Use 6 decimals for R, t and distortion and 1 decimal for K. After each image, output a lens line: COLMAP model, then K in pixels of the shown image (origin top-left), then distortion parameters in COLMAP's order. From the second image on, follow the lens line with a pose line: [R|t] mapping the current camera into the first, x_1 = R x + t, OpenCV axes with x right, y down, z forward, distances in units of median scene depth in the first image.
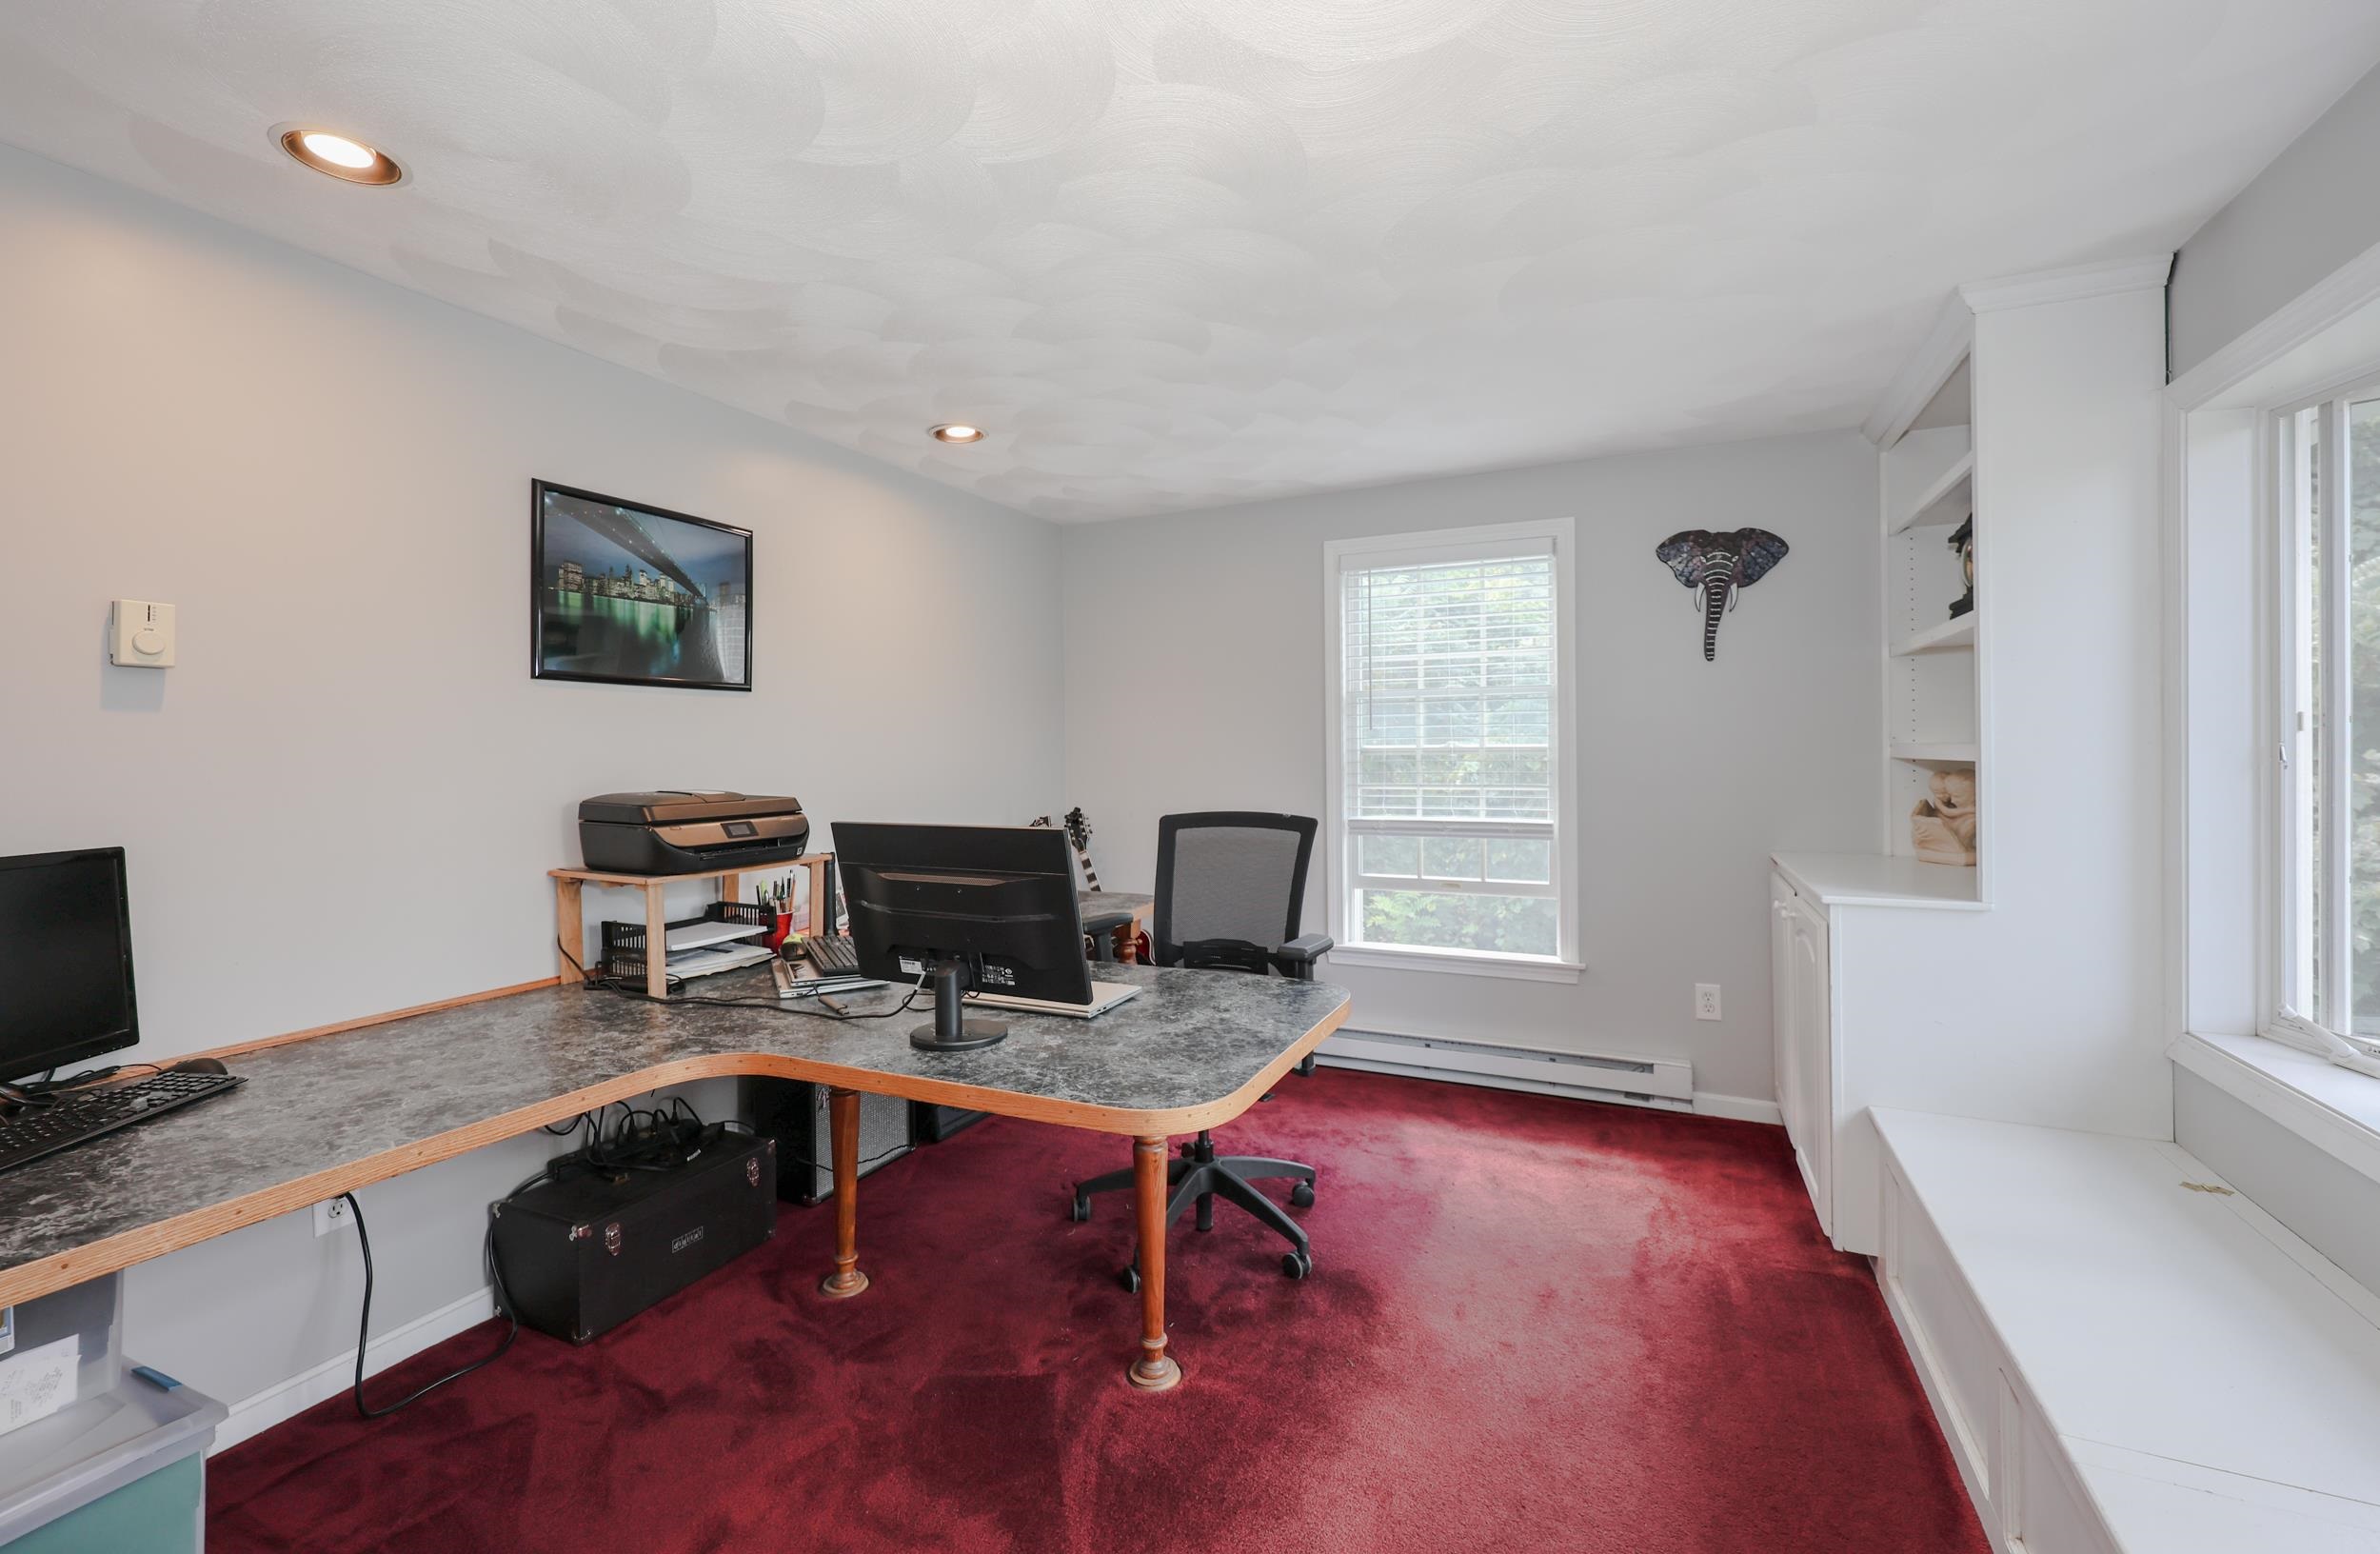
lens RADIAL K [[989.7, 0, 1184.9], [0, 989.7, 752.4], [0, 0, 1]] dist [0.002599, 0.000386]
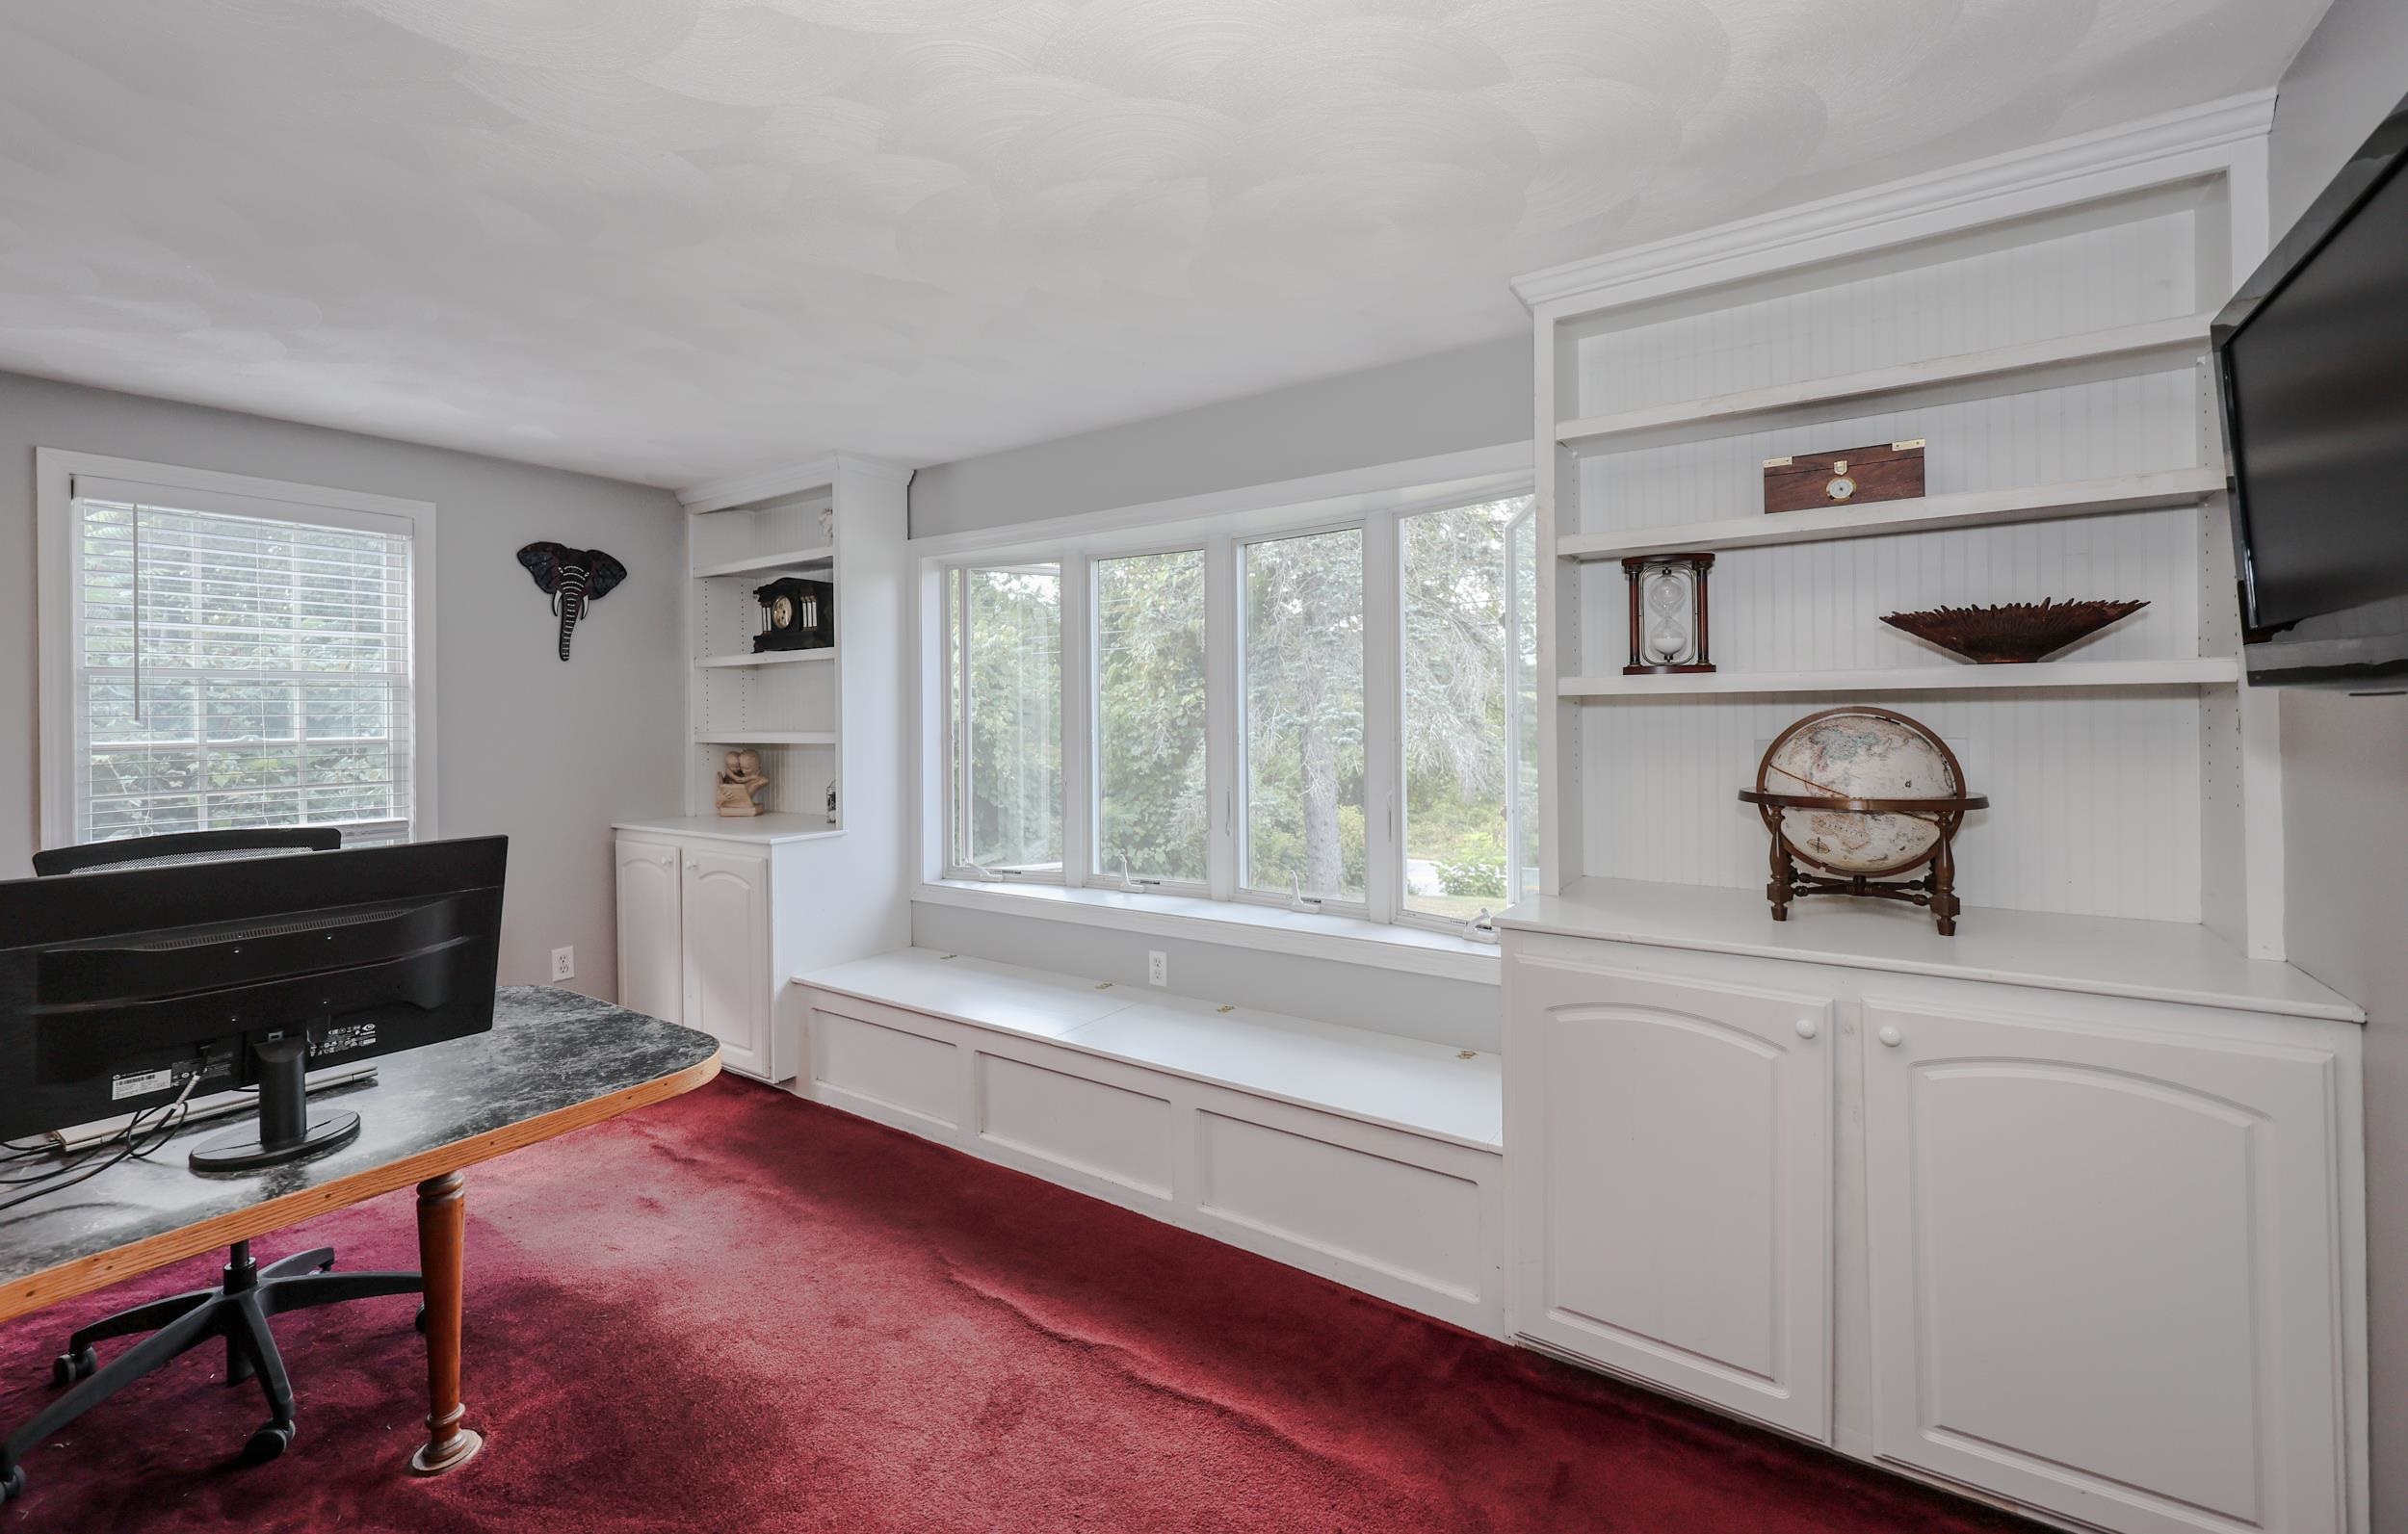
lens RADIAL K [[985.4, 0, 1201.6], [0, 985.4, 711.5], [0, 0, 1]] dist [-0.000391, -0.000102]
pose [[0.154200, 0.010618, 0.987983, -0.500061], [0.015726, 0.999789, -0.013199, -0.008283], [-0.987914, 0.017572, 0.154001, 0.117153]]
